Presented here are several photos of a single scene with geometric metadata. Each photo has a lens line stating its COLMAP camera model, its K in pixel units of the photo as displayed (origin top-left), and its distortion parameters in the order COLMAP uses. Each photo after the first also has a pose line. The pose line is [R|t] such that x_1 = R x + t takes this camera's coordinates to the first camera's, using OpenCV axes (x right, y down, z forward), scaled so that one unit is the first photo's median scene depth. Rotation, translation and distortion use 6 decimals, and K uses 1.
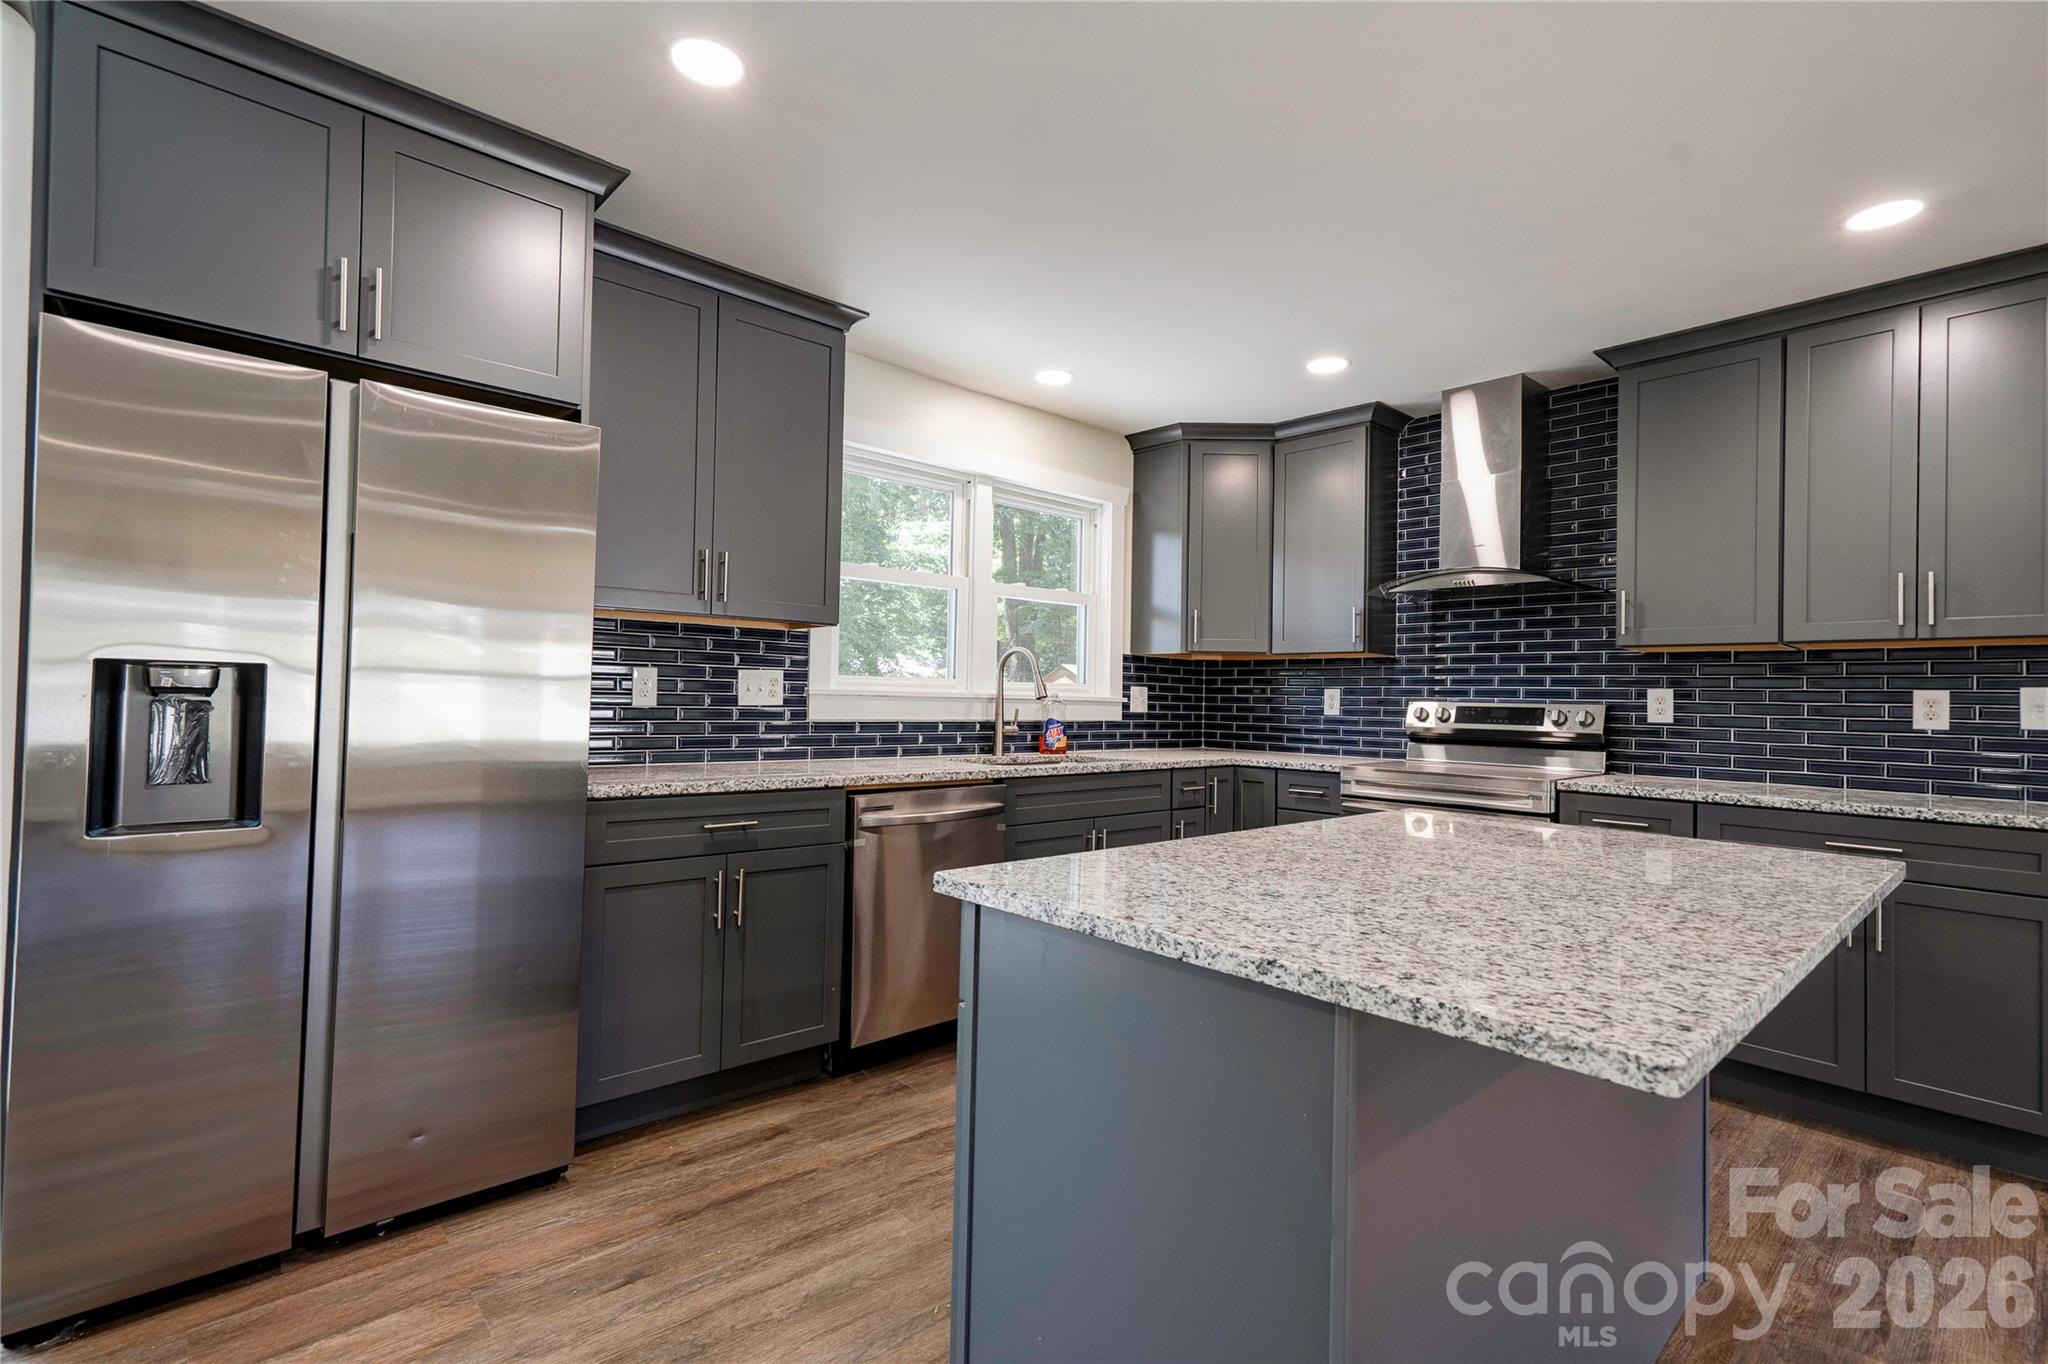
lens RADIAL K [[943.1, 0, 1005.3], [0, 943.1, 681.5], [0, 0, 1]] dist [0.003414, 0.004187]
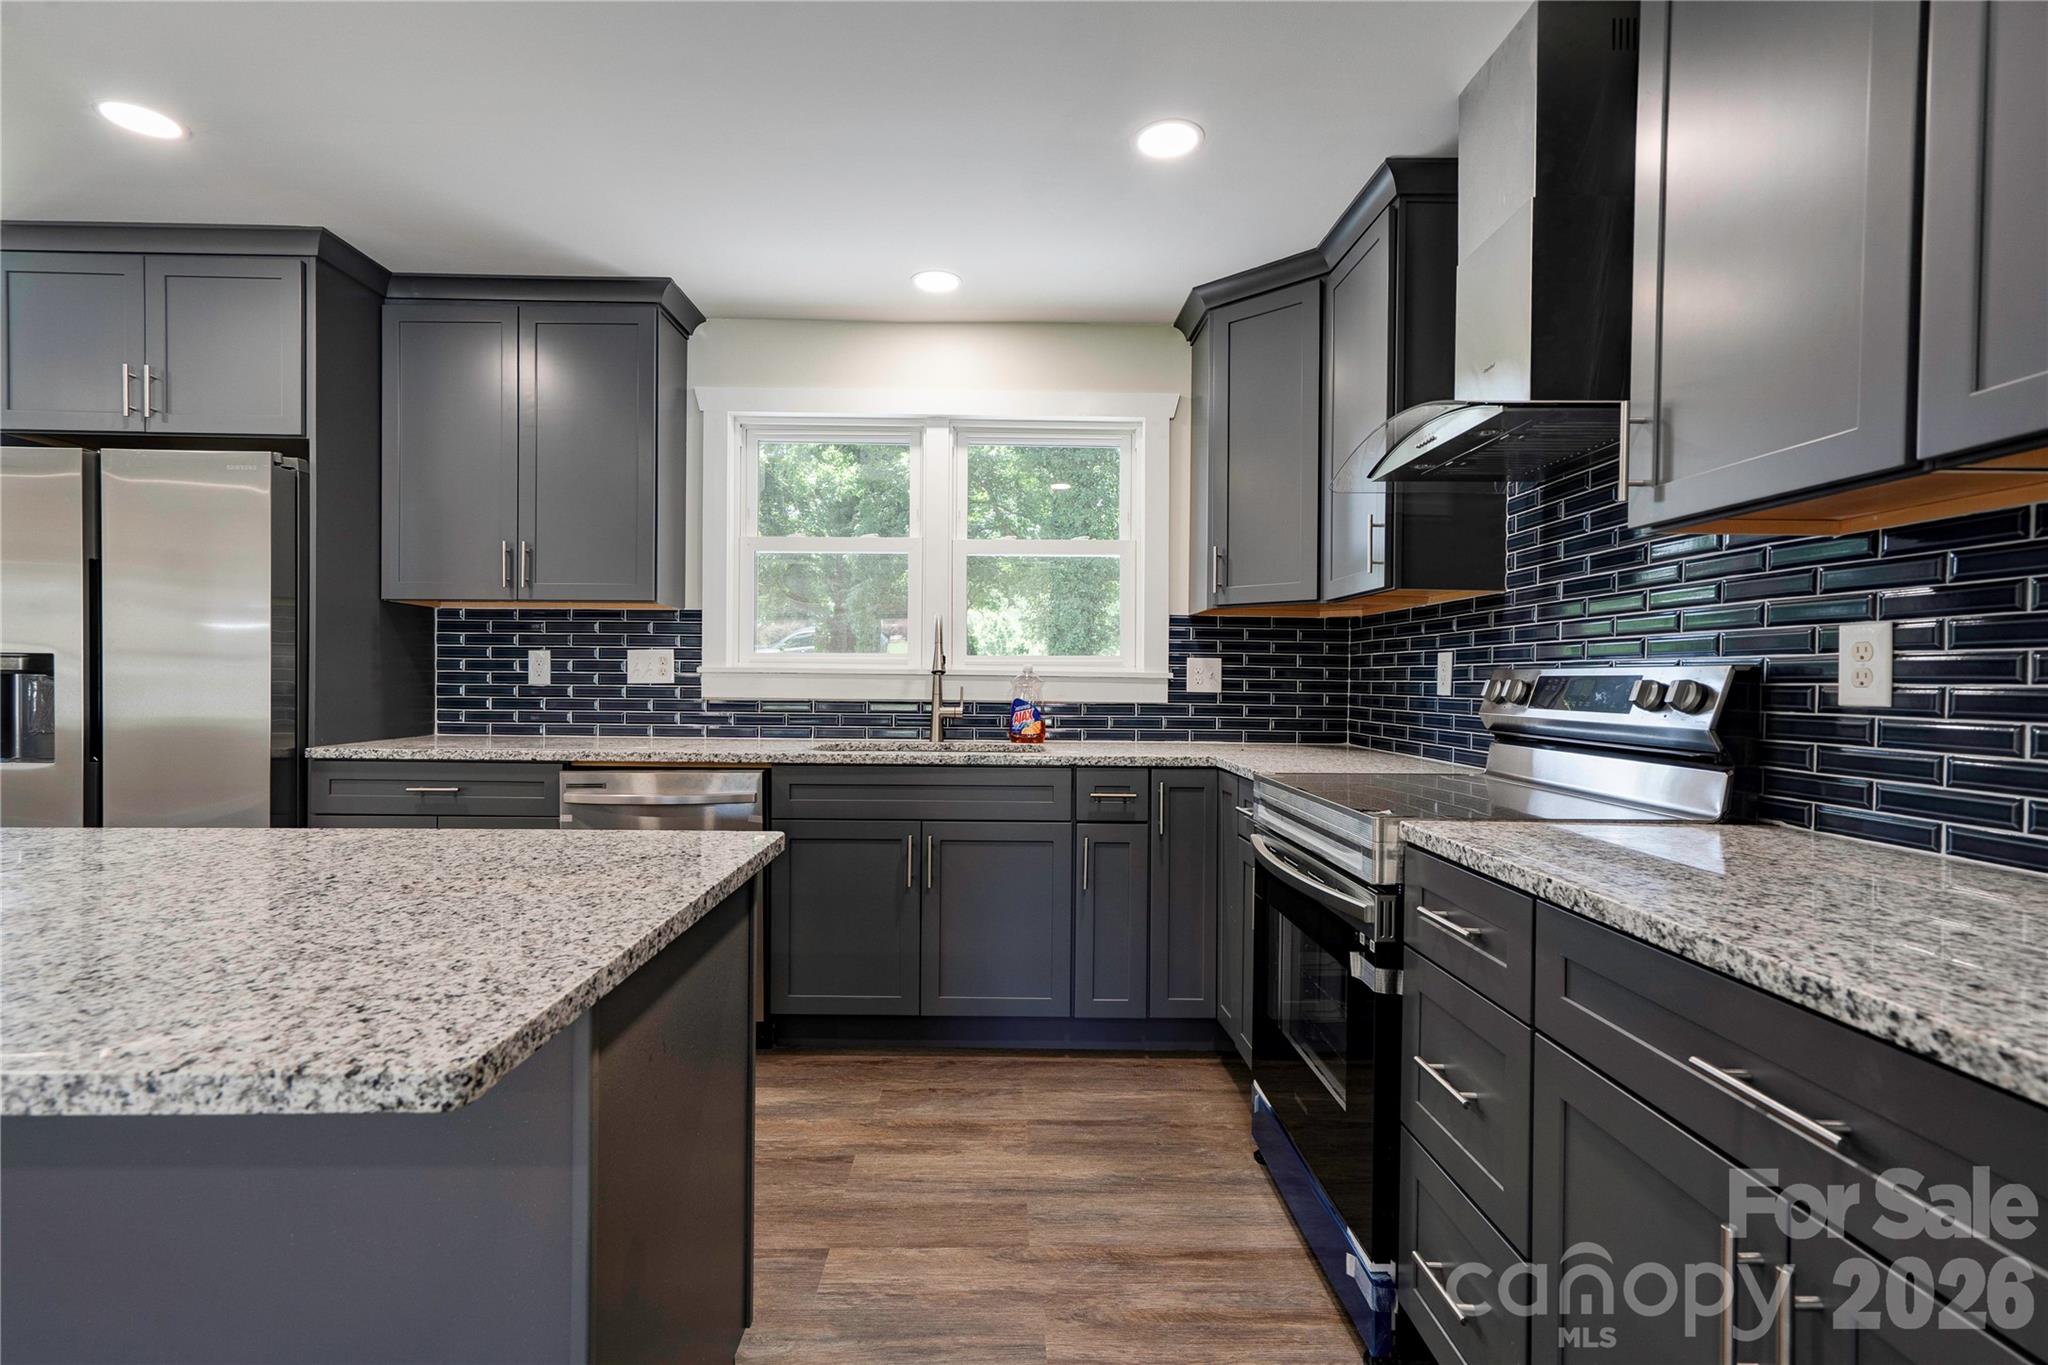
lens RADIAL K [[943.1, 0, 1012.9], [0, 943.1, 687.3], [0, 0, 1]] dist [0.003414, 0.004187]
pose [[0.751043, -0.006534, -0.660222, 0.607196], [0.018251, 0.999774, 0.010868, 0.020970], [0.660002, -0.020212, 0.750992, 0.398569]]
